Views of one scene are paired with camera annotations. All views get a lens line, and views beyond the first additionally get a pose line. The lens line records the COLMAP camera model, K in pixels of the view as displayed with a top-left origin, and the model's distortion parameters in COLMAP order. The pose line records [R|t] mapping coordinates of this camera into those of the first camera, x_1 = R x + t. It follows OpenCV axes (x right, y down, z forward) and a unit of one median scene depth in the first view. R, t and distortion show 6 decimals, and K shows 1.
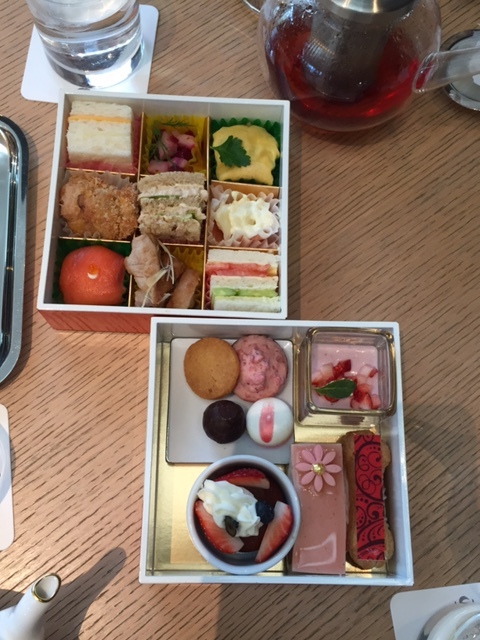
lens RADIAL K [[708.2, 0, 240.0], [0, 708.2, 320.0], [0, 0, 1]] dist [0.076651, -0.004233]
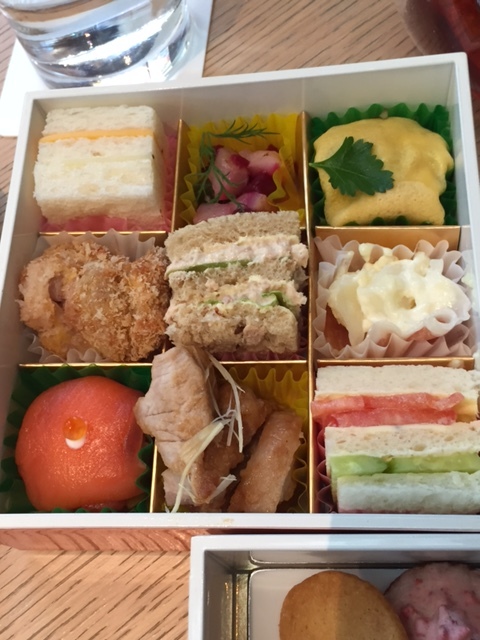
lens RADIAL K [[796.6, 0, 240.0], [0, 796.6, 320.0], [0, 0, 1]] dist [0.060474, 0.000743]
pose [[0.982037, -0.080209, -0.170792, -0.002543], [0.055036, 0.987554, -0.147338, -0.056076], [0.180484, 0.135292, 0.974229, 0.474970]]
